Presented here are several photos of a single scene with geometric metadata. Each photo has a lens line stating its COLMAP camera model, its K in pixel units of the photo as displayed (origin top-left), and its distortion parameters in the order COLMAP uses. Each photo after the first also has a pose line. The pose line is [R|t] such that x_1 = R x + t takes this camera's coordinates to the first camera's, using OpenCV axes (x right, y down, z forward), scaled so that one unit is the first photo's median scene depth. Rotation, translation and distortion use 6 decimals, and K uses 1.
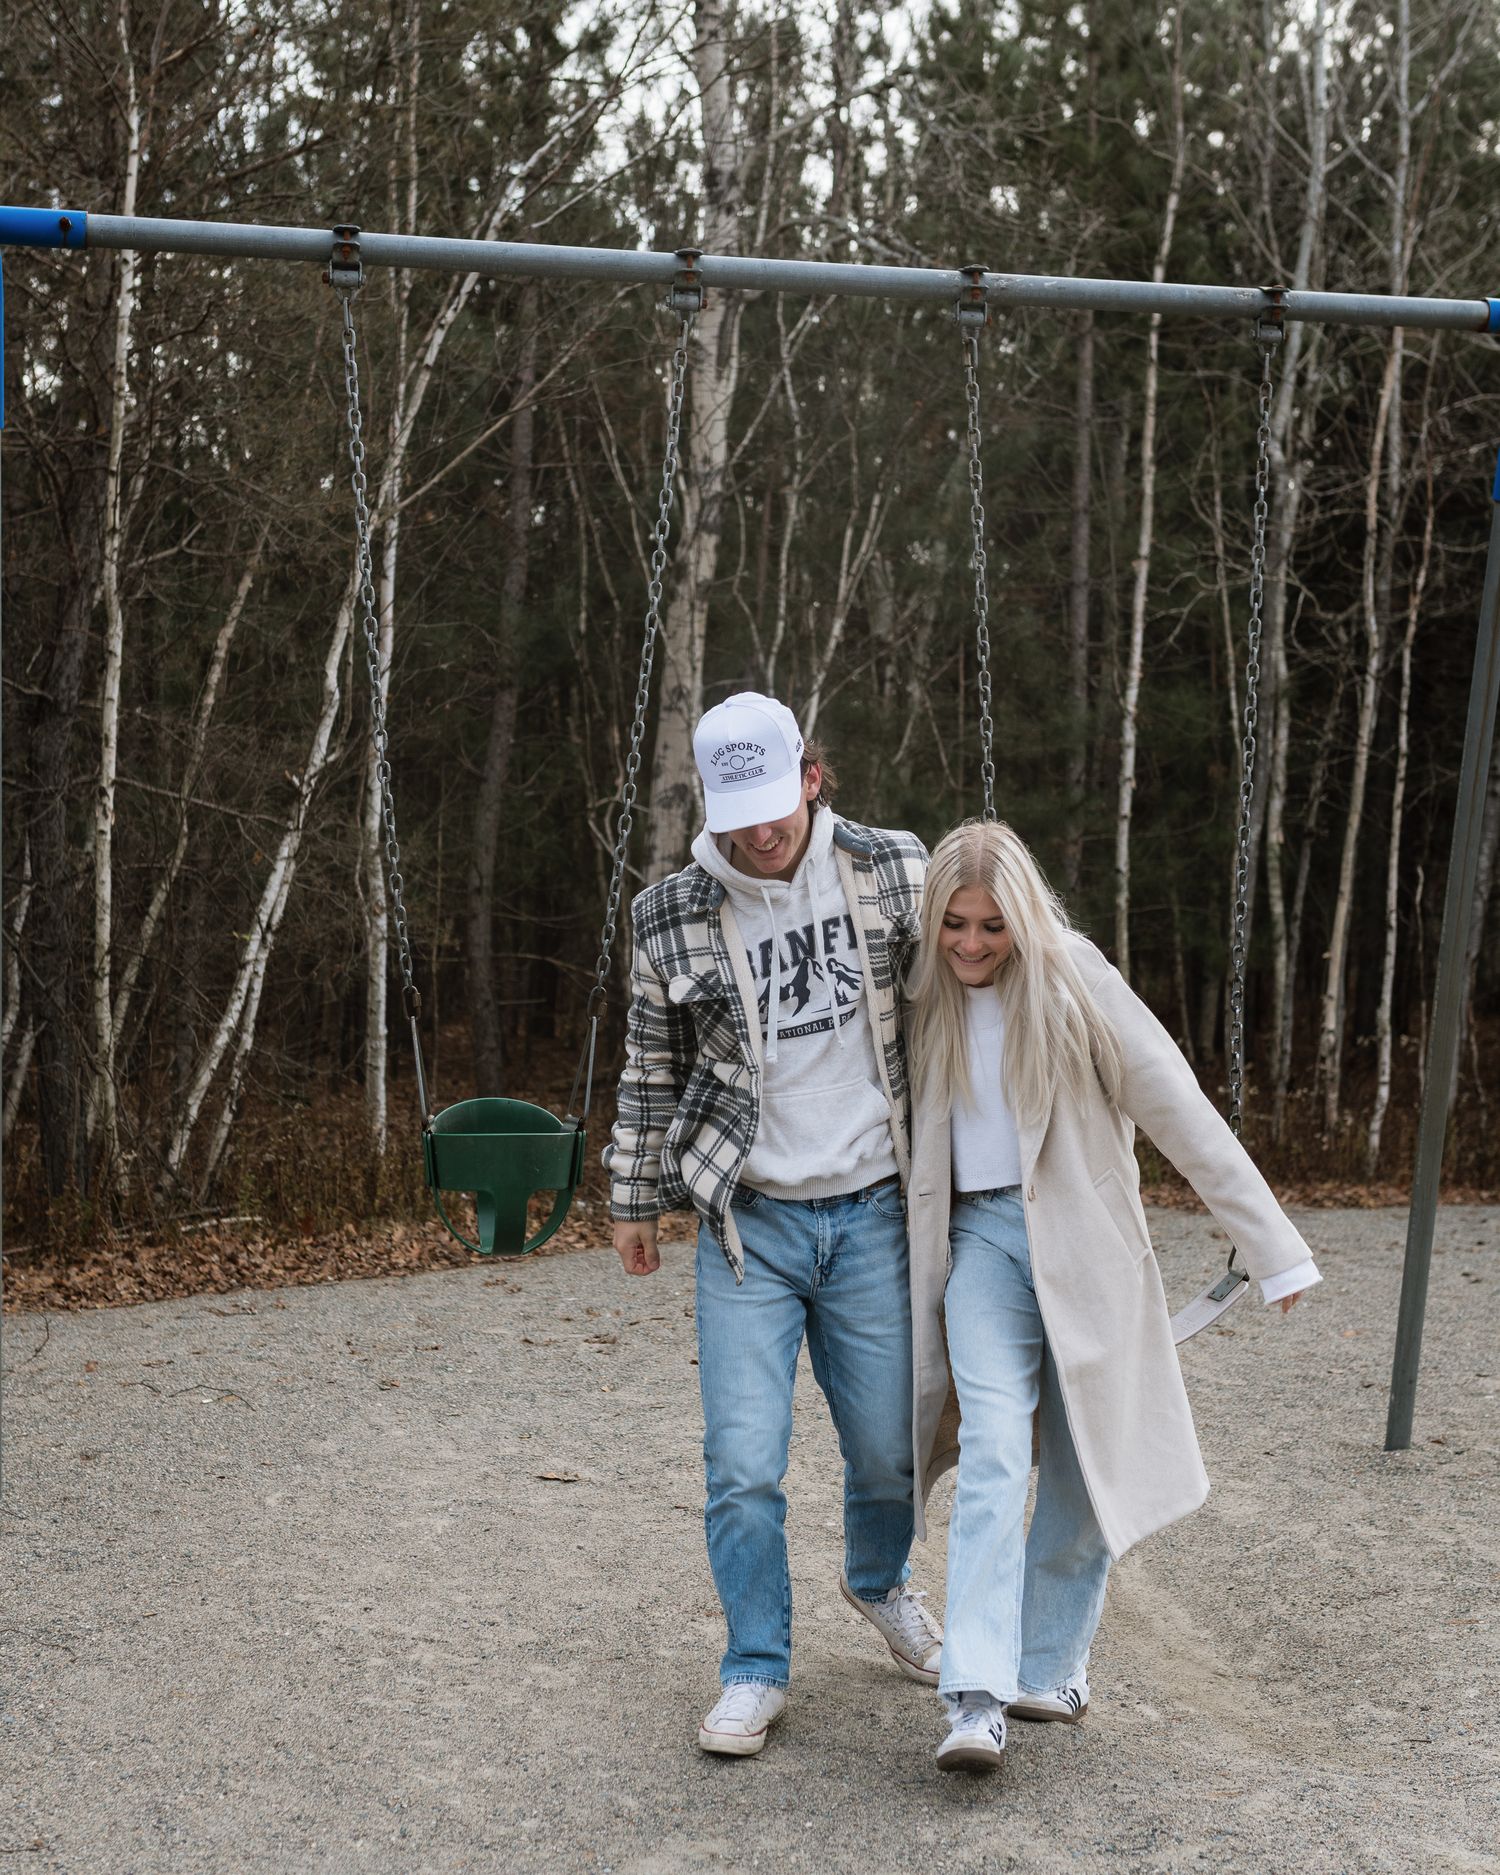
lens RADIAL K [[2438.0, 0, 689.3], [0, 2438.0, 856.9], [0, 0, 1]] dist [-0.003212, 0.000000]
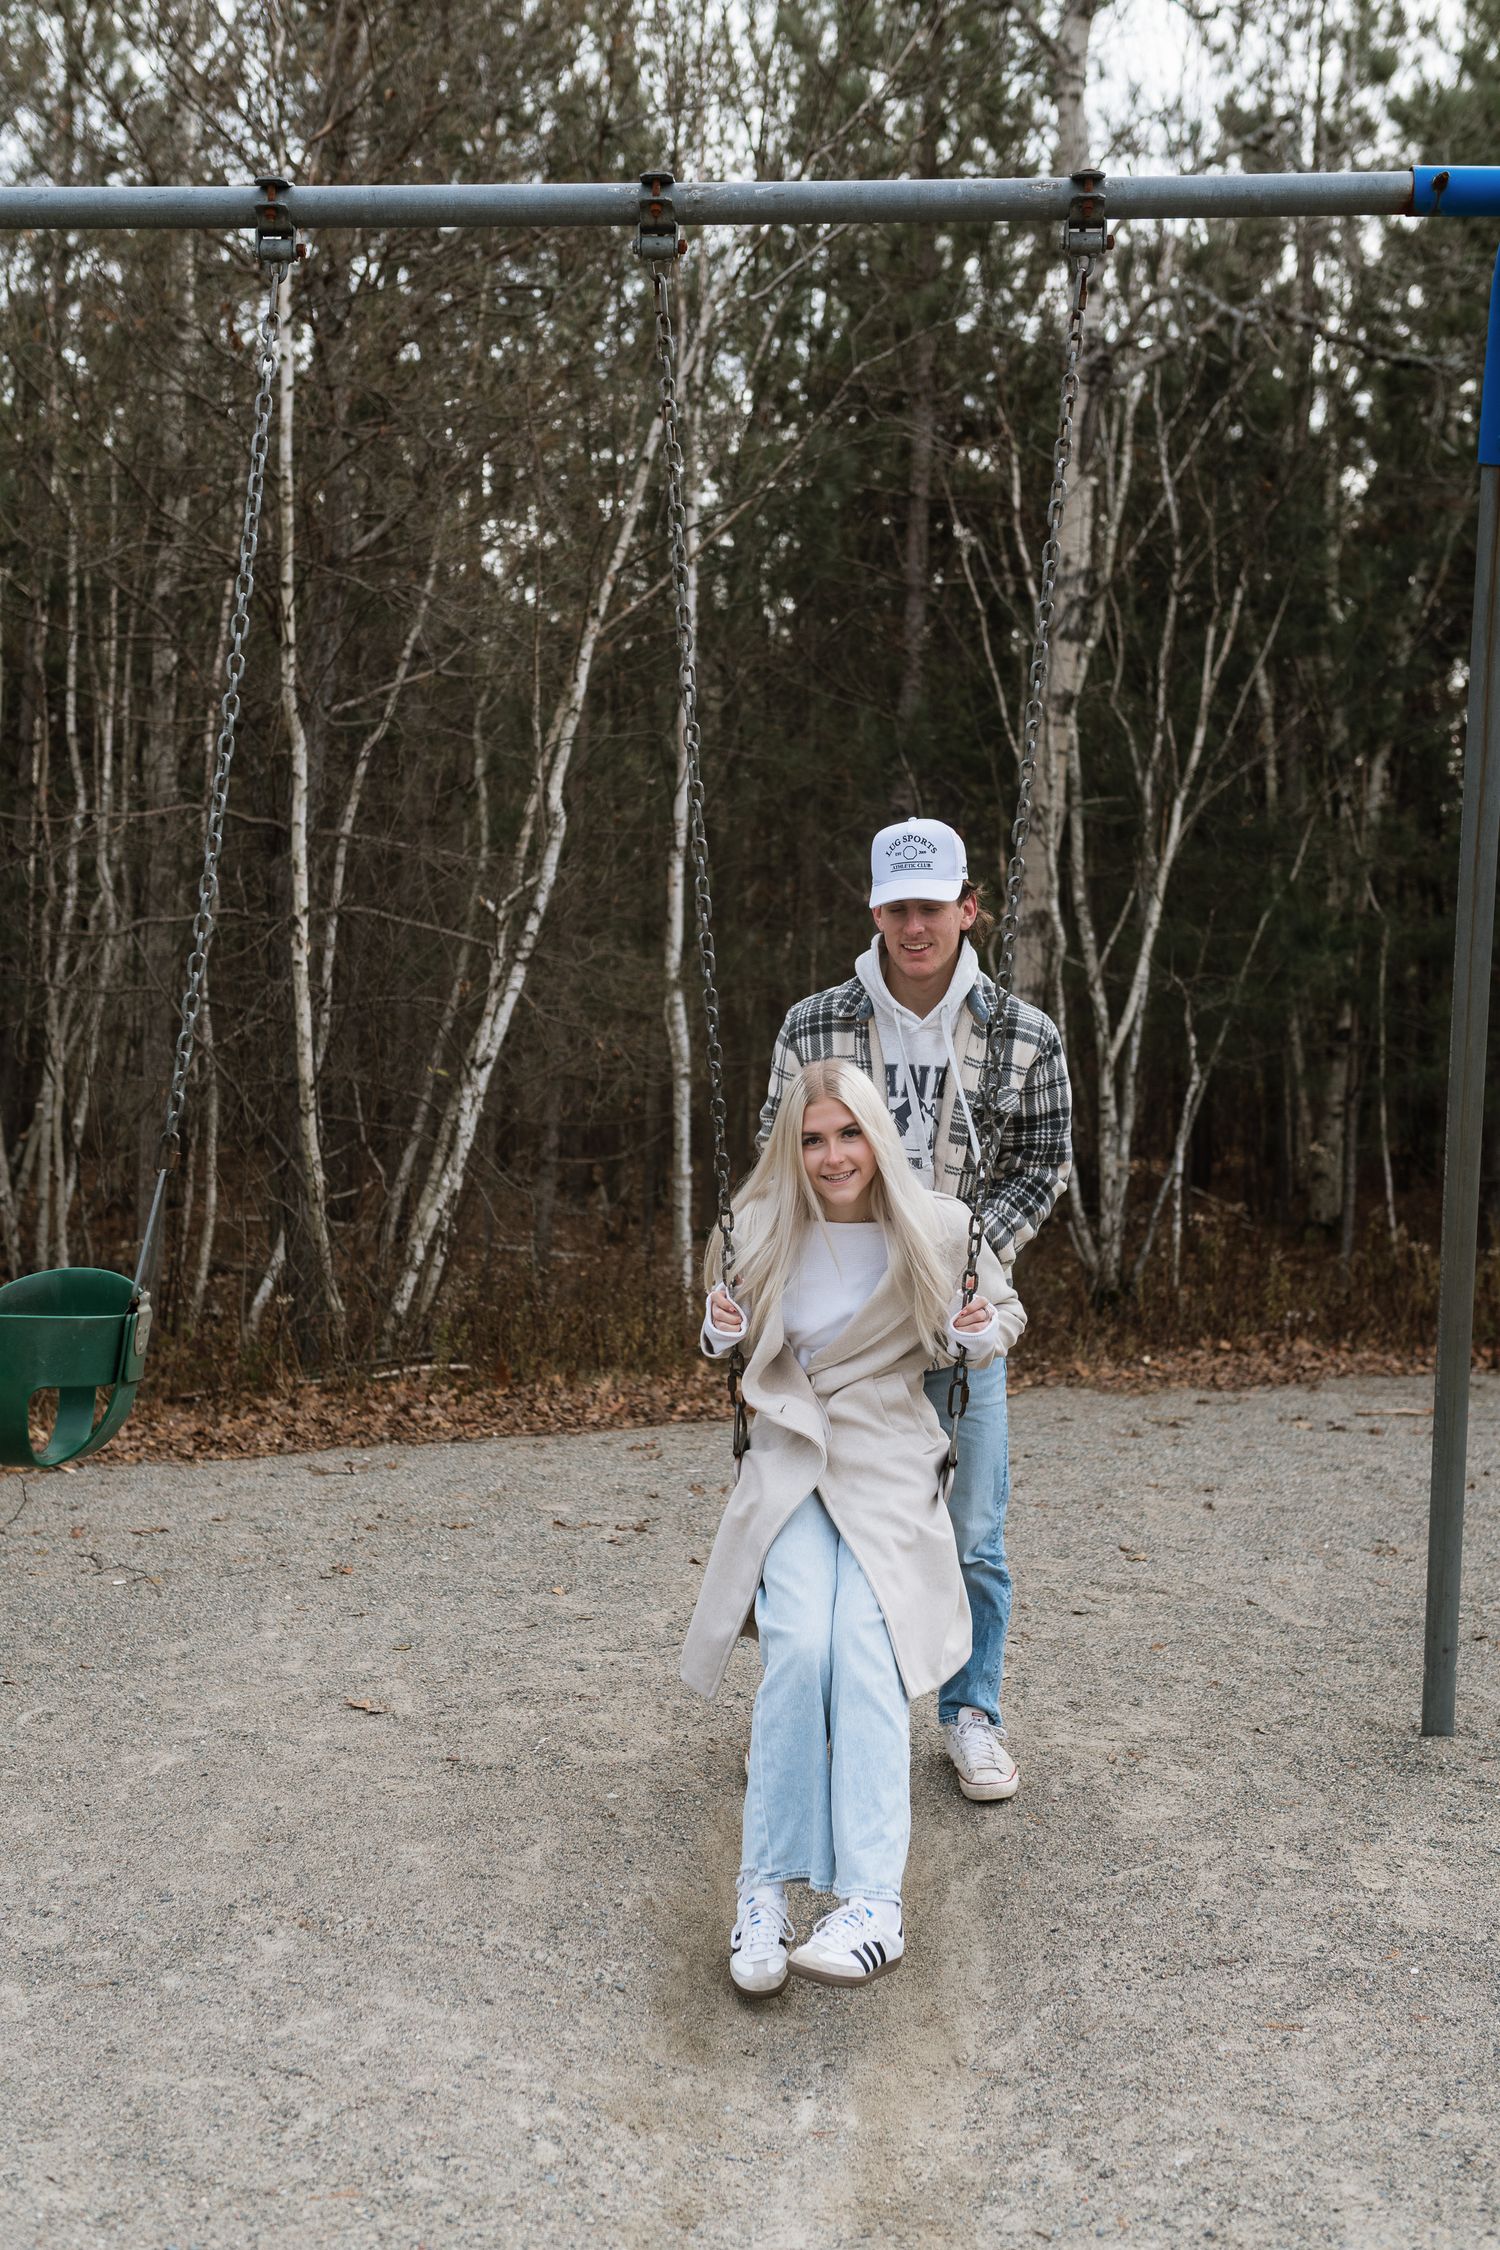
lens RADIAL K [[2348.6, 0, 736.0], [0, 2348.6, 1077.6], [0, 0, 1]] dist [0.004159, 0.000000]
pose [[0.971514, 0.001134, -0.236980, 0.150924], [0.006854, 0.999436, 0.032880, 0.006061], [0.236883, -0.033568, 0.970958, 0.141285]]
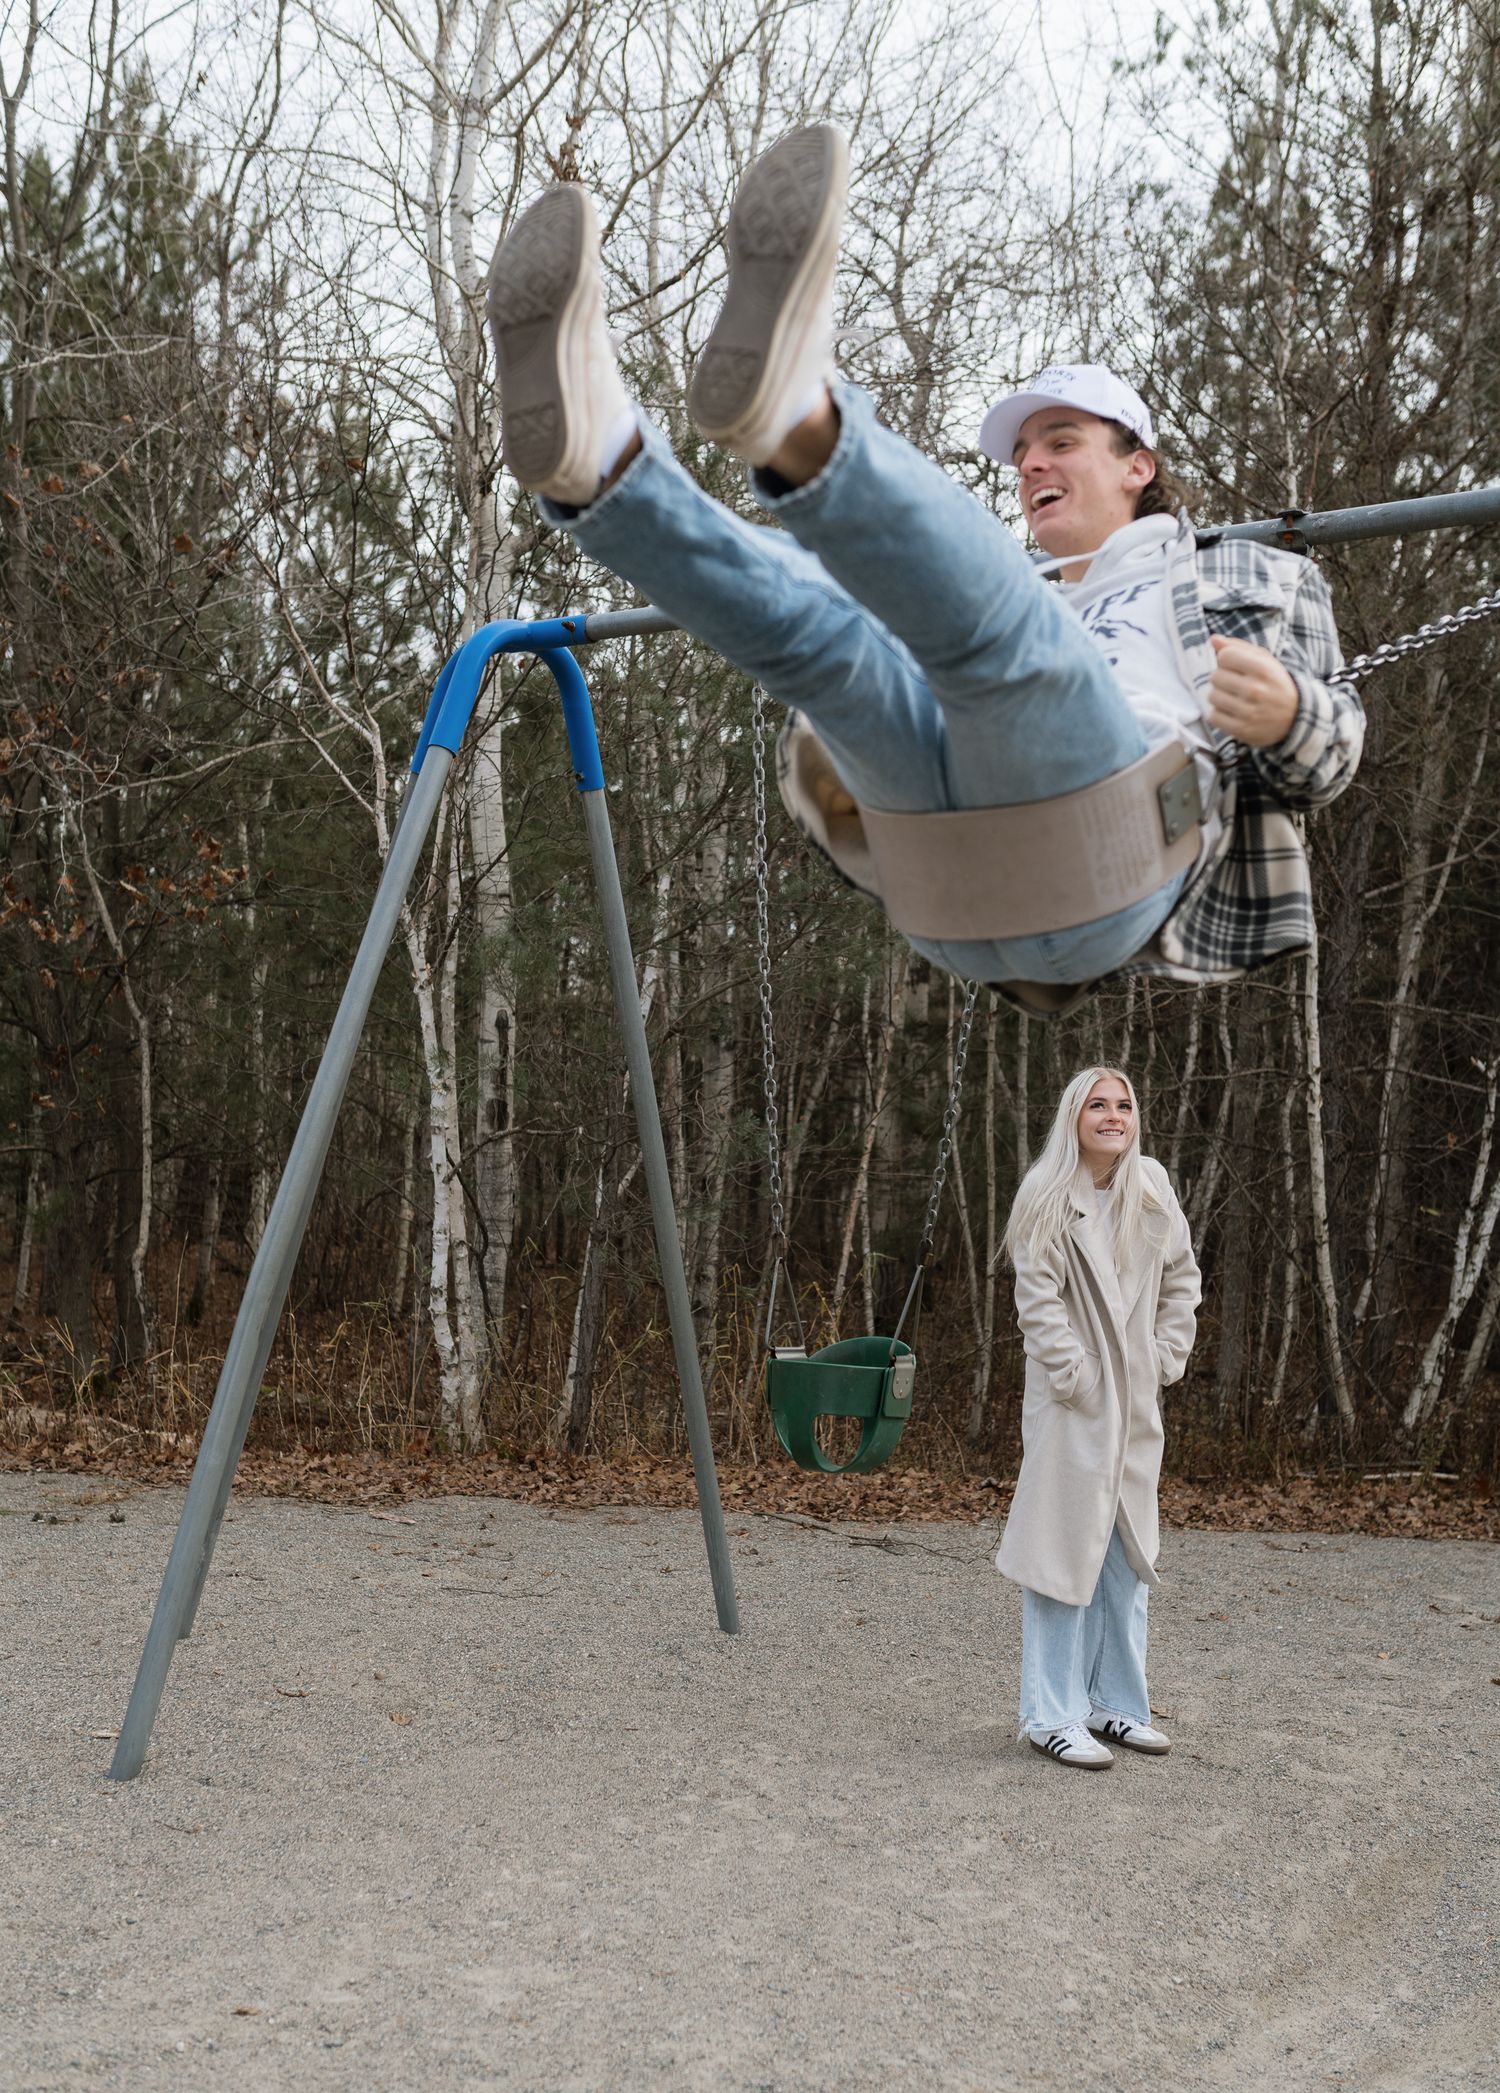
lens RADIAL K [[2104.3, 0, 744.1], [0, 2104.3, 1109.2], [0, 0, 1]] dist [0.014265, 0.000000]
pose [[0.711224, -0.006732, -0.702934, 0.261896], [-0.009738, 0.999764, -0.019427, 0.008927], [0.702898, 0.020663, 0.710990, 0.128613]]
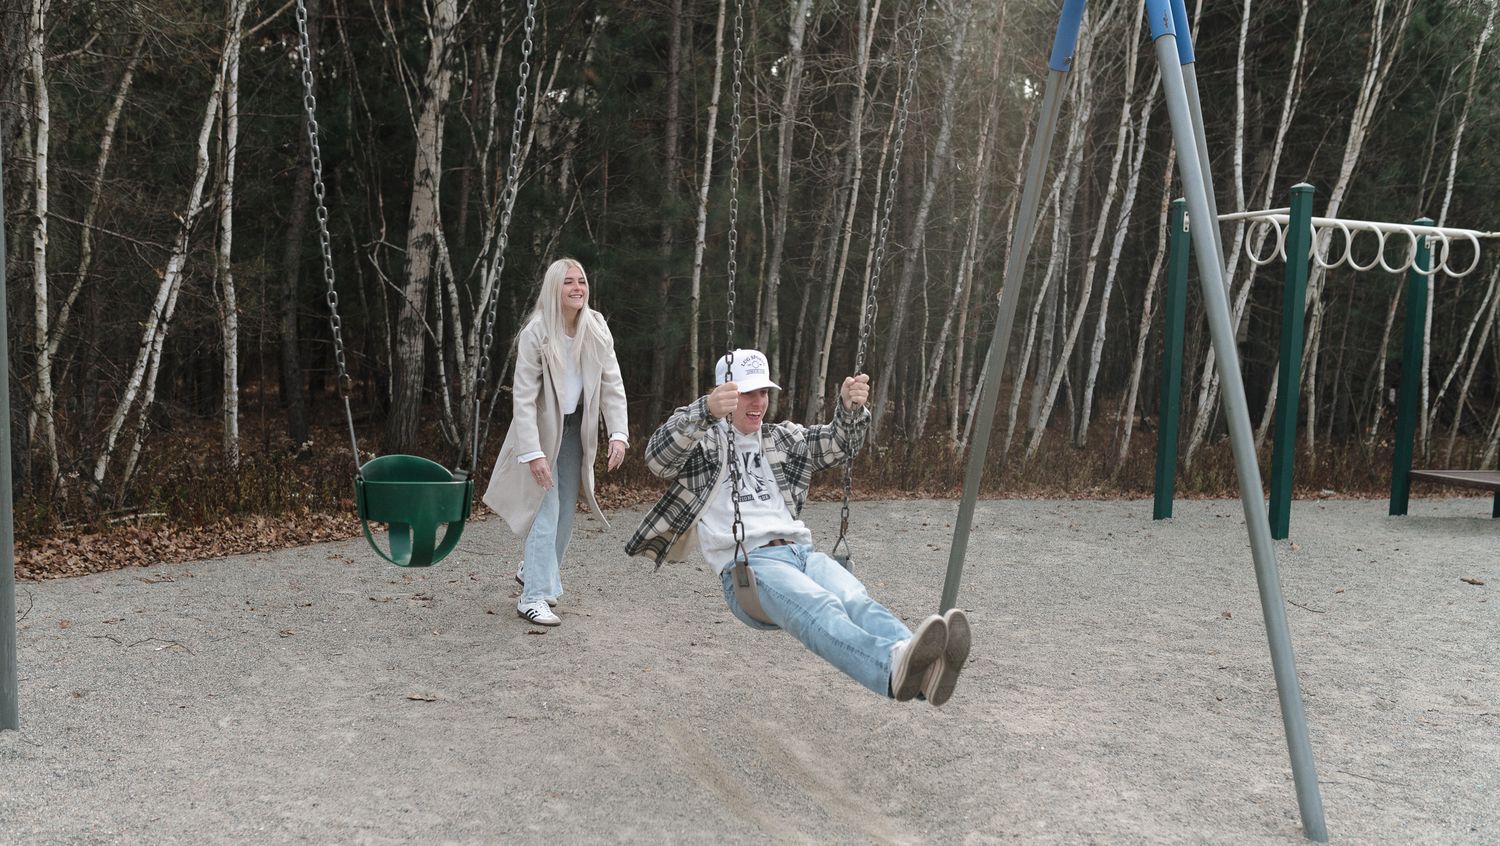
lens RADIAL K [[1413.0, 0, 755.8], [0, 1413.0, 510.2], [0, 0, 1]] dist [0.003046, 0.000000]
pose [[0.968507, -0.004748, 0.248941, -0.040675], [-0.034362, 0.987703, 0.152522, -0.000027], [-0.246603, -0.156273, 0.956434, 0.076352]]
